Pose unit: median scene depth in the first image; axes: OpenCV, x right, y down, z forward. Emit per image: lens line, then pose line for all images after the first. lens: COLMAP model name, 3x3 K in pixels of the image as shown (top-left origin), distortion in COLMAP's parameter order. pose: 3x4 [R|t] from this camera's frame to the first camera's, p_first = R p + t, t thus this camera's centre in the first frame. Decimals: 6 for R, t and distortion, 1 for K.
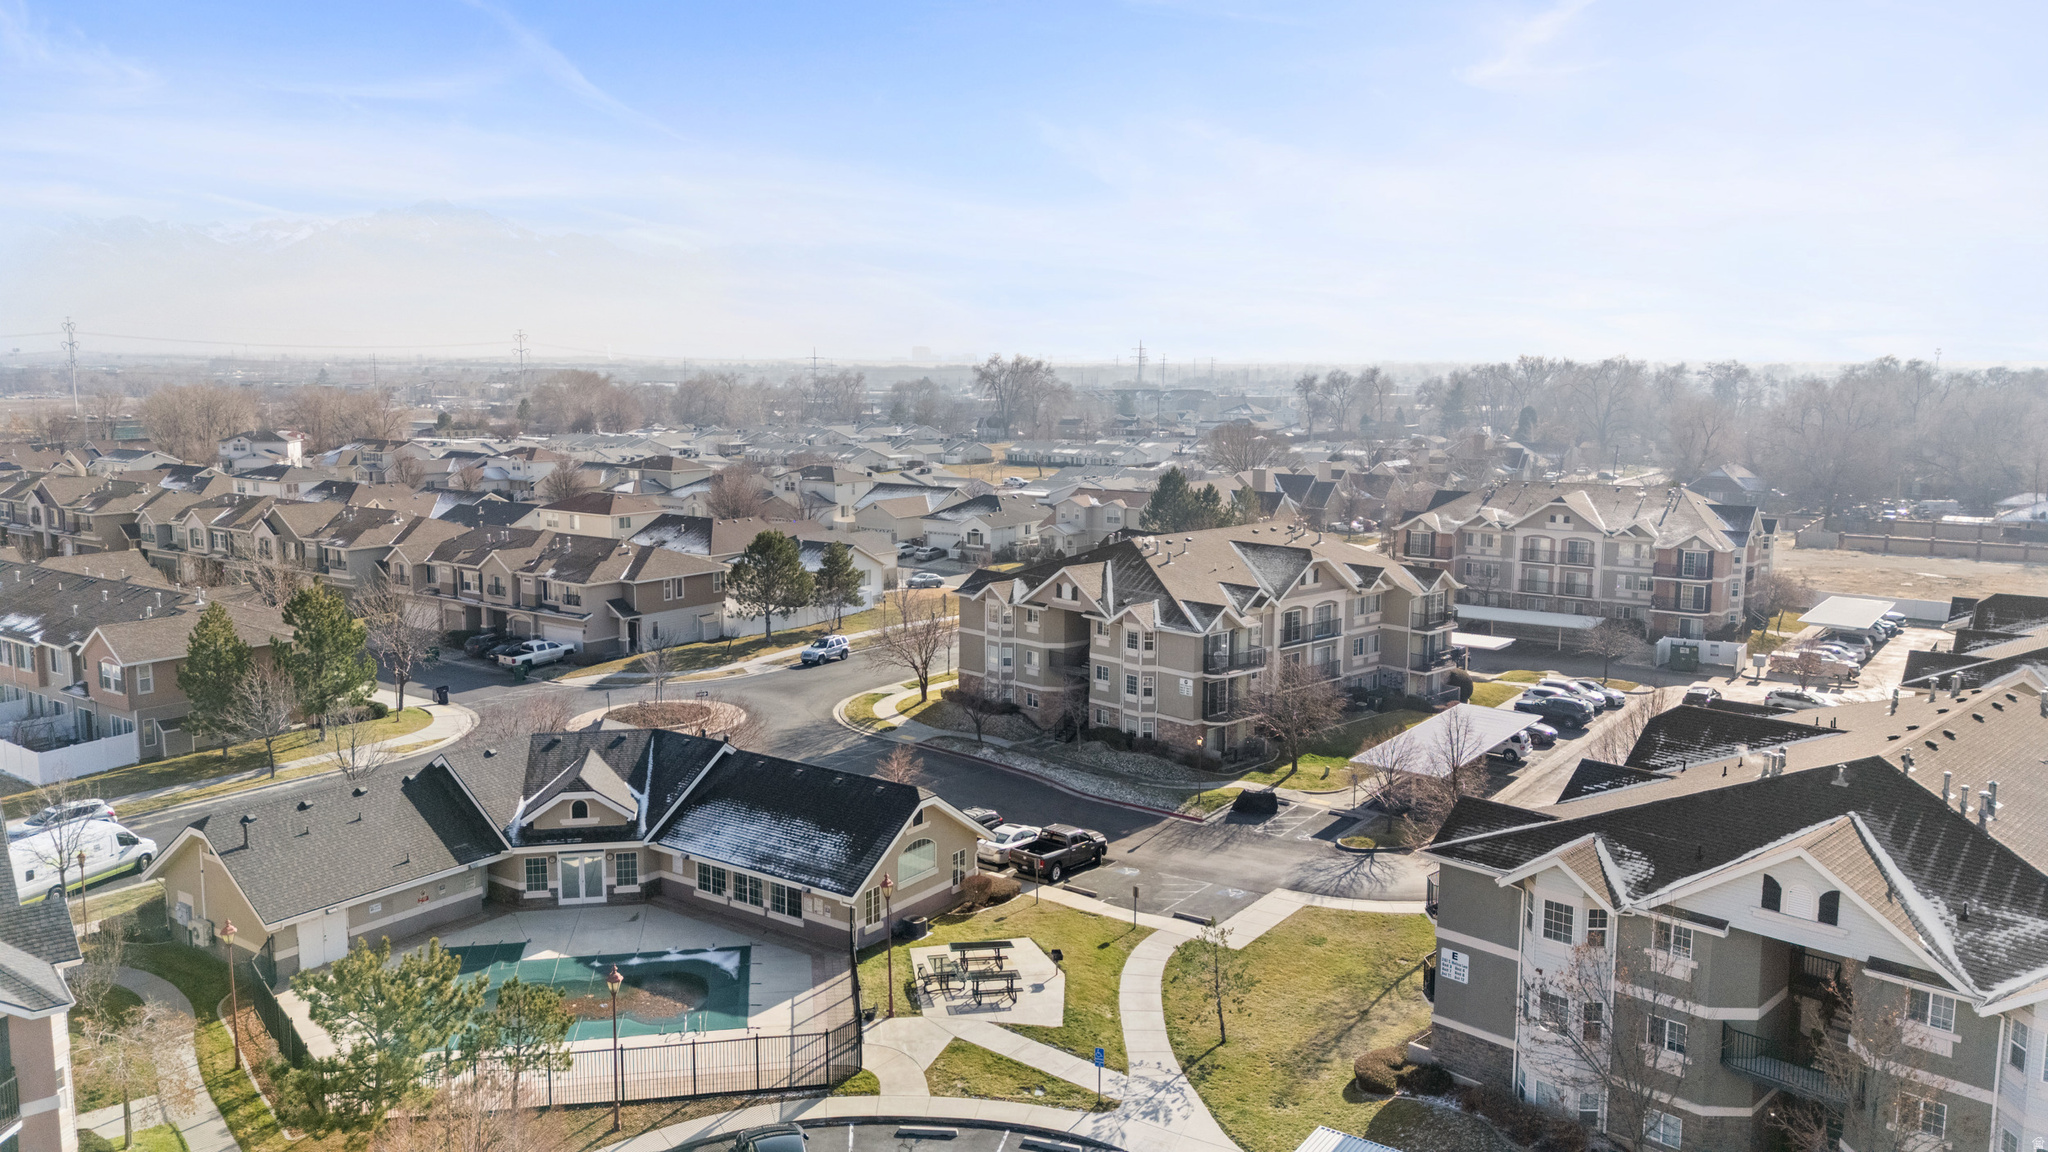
lens RADIAL K [[1492.7, 0, 1024.0], [0, 1492.7, 576.0], [0, 0, 1]] dist [0.143666, -0.238682]
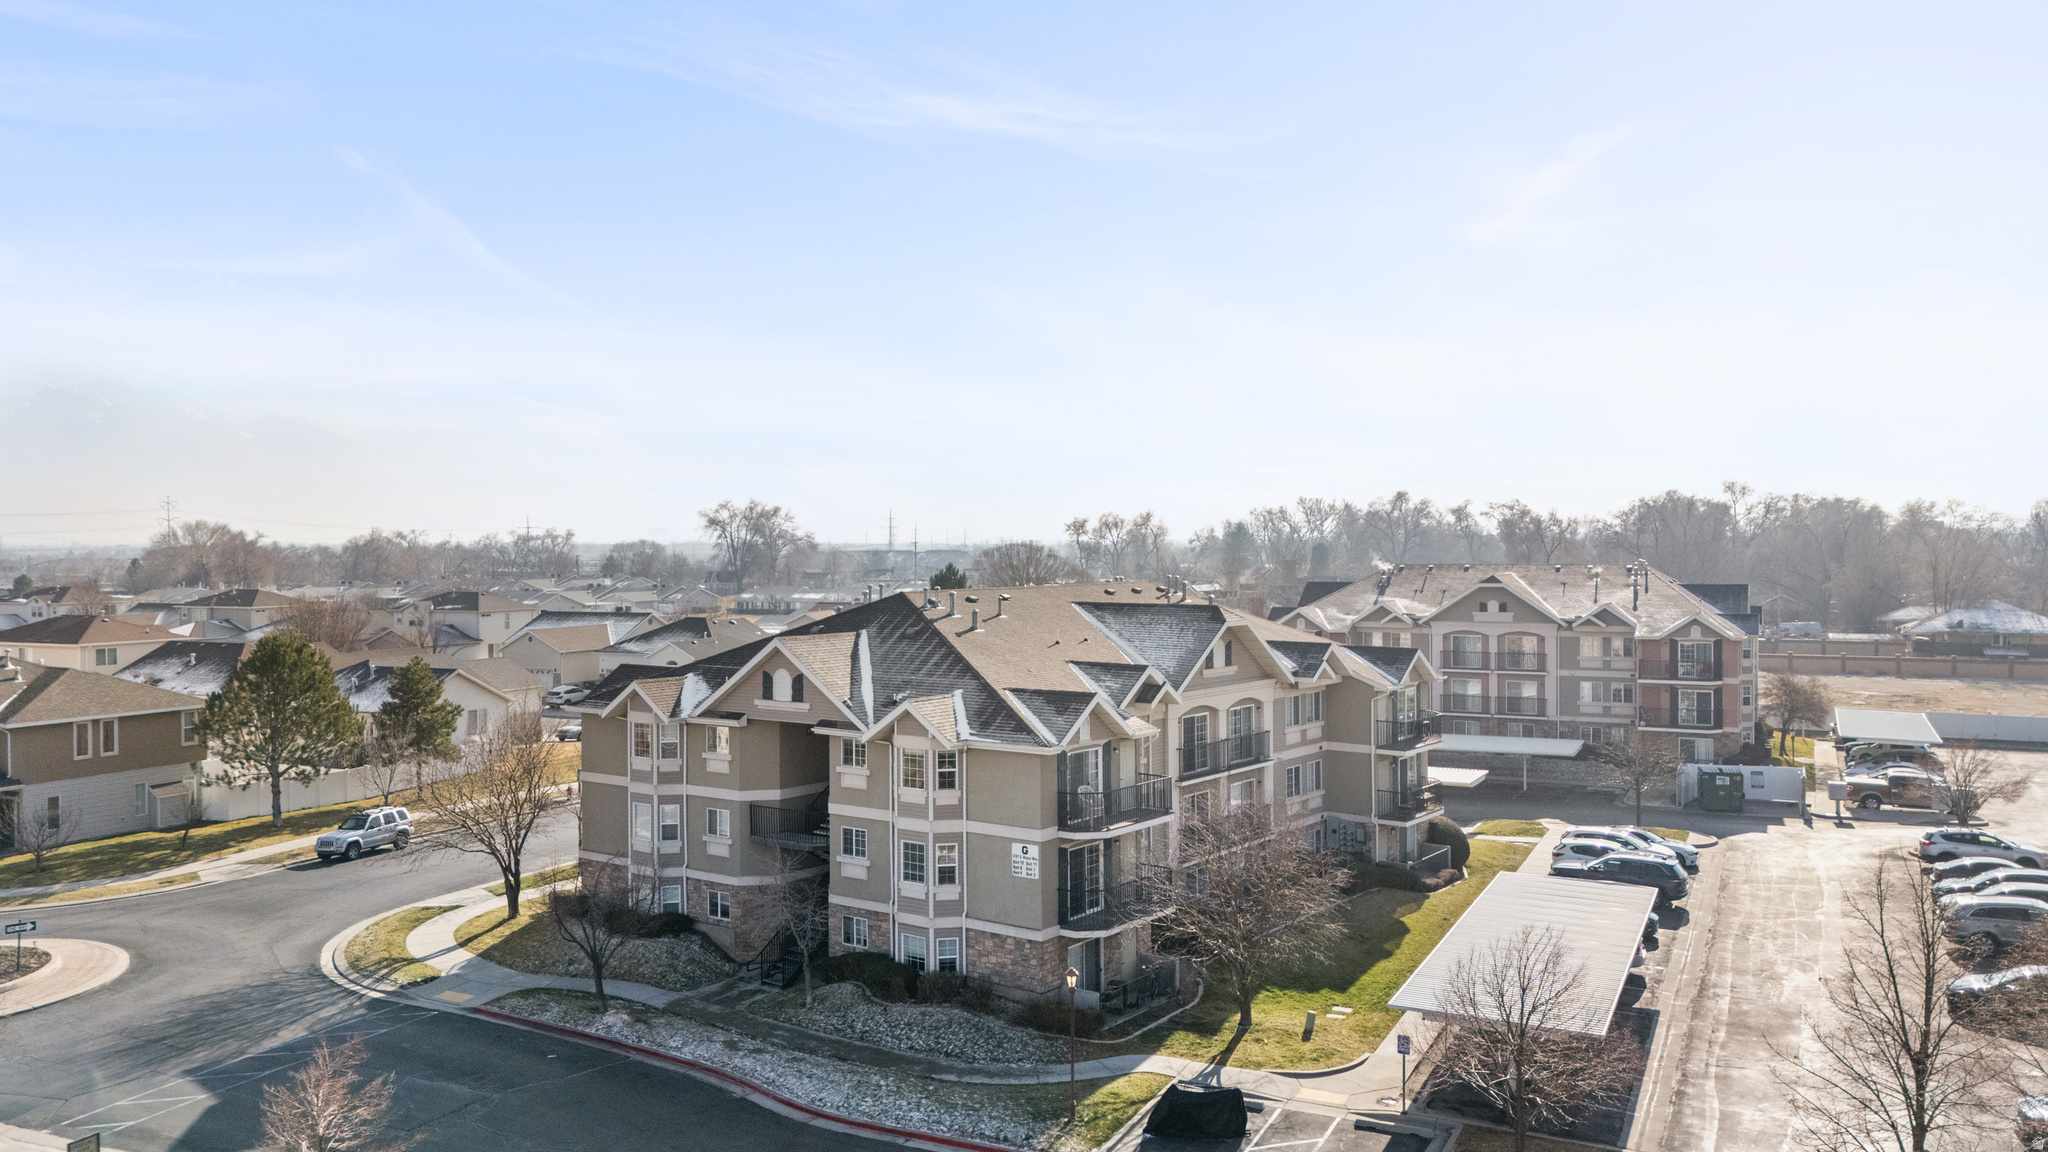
lens RADIAL K [[1492.7, 0, 1024.0], [0, 1492.7, 576.0], [0, 0, 1]] dist [0.143666, -0.238682]
pose [[0.986085, -0.012998, 0.165736, 0.024715], [0.033784, 0.991804, -0.123222, 0.038038], [-0.162776, 0.127106, 0.978442, 0.455633]]
